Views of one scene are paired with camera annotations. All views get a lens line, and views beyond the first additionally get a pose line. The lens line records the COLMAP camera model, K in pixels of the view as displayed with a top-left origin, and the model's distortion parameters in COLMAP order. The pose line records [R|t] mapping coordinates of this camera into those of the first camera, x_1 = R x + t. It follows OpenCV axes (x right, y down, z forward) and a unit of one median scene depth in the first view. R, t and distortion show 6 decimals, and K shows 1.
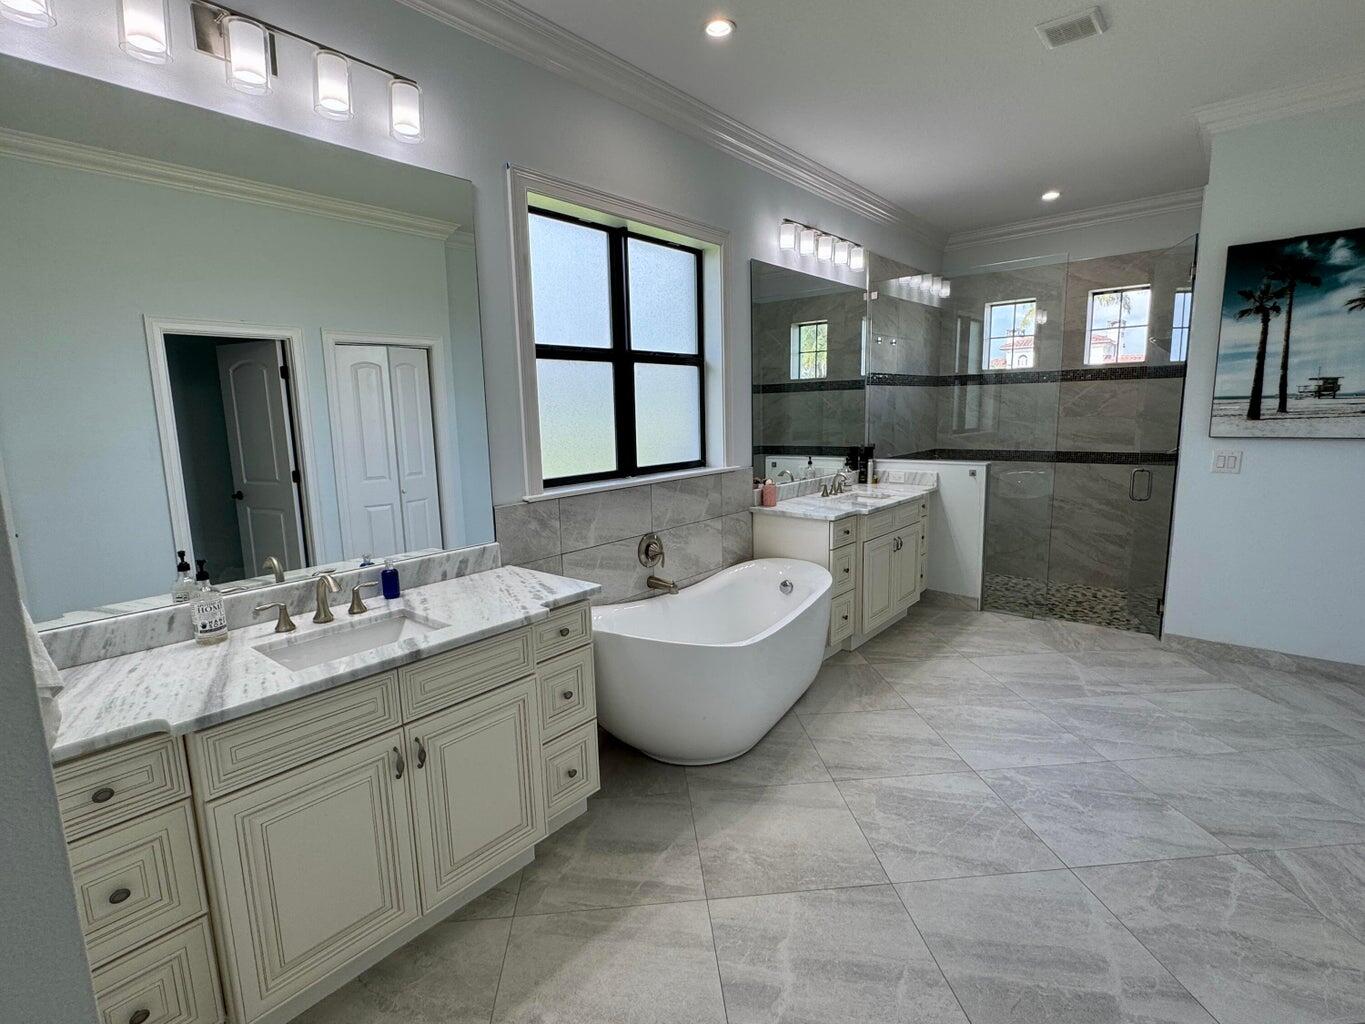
lens RADIAL K [[669.4, 0, 682.5], [0, 669.4, 512.0], [0, 0, 1]] dist [0.001176, 0.001435]
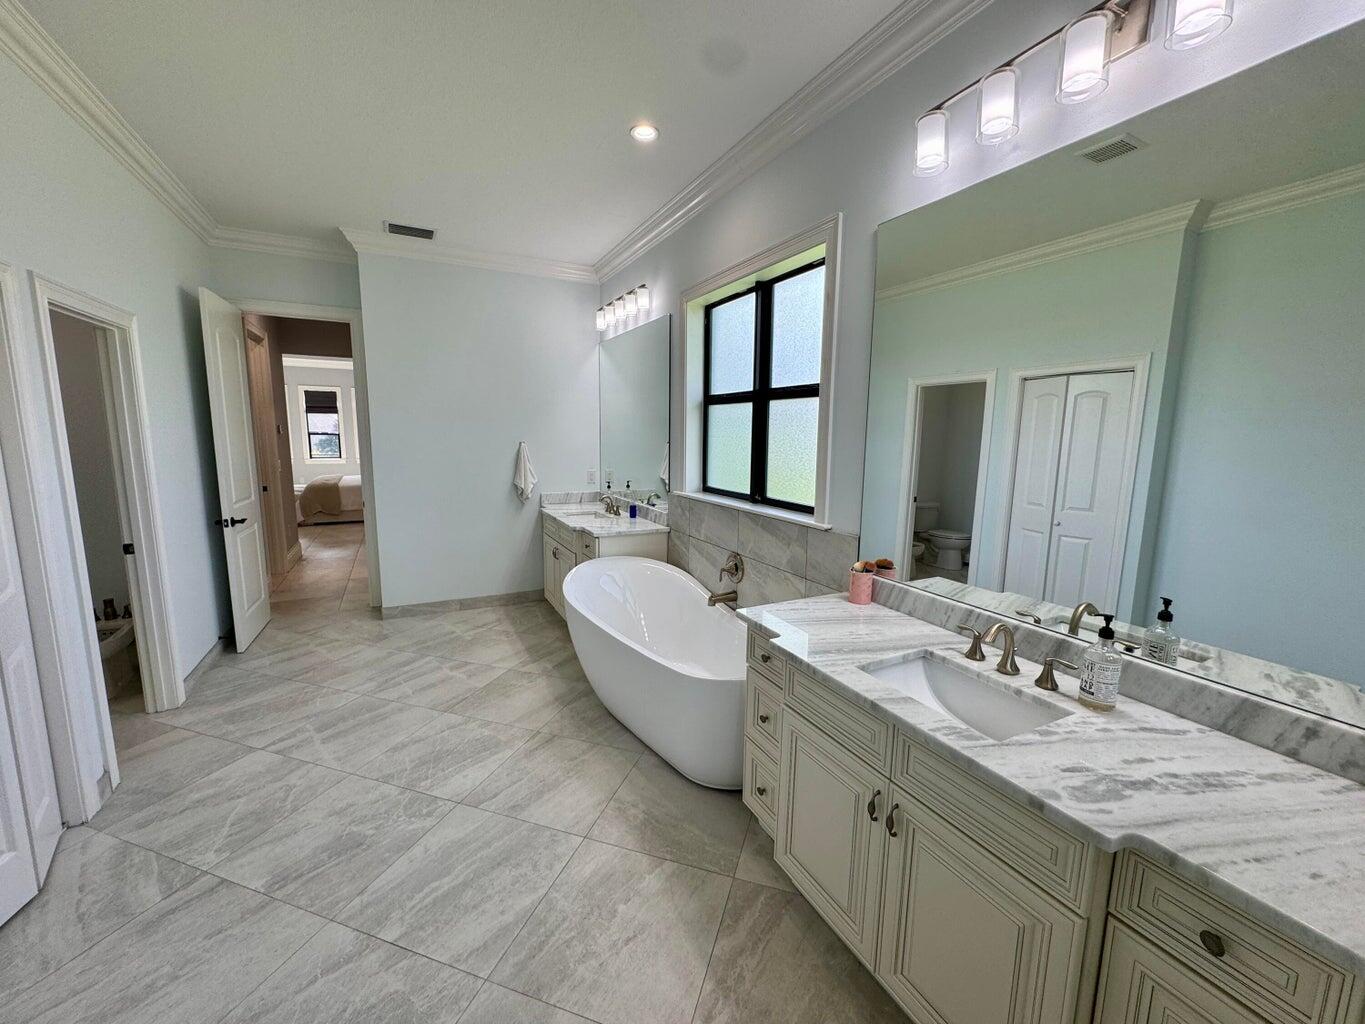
lens RADIAL K [[545.1, 0, 682.5], [0, 545.1, 512.0], [0, 0, 1]] dist [-0.008976, 0.000016]
pose [[-0.394631, 0.149586, -0.906582, 0.852634], [-0.147408, 0.963573, 0.223156, -0.239261], [0.906938, 0.221702, -0.358205, 1.304325]]
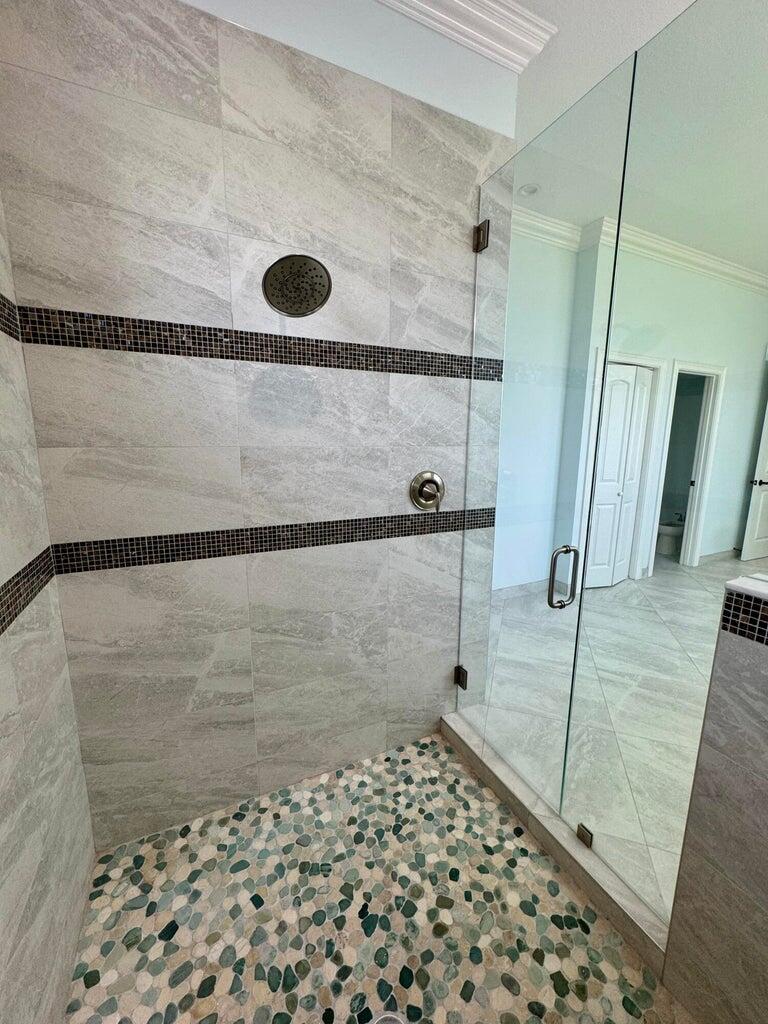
lens RADIAL K [[408.9, 0, 384.0], [0, 408.9, 512.0], [0, 0, 1]] dist [-0.008976, 0.000016]
pose [[-0.910601, -0.058441, 0.409134, 0.800407], [0.078336, 0.947600, 0.309706, -0.269844], [-0.405795, 0.314069, -0.858307, 1.831899]]
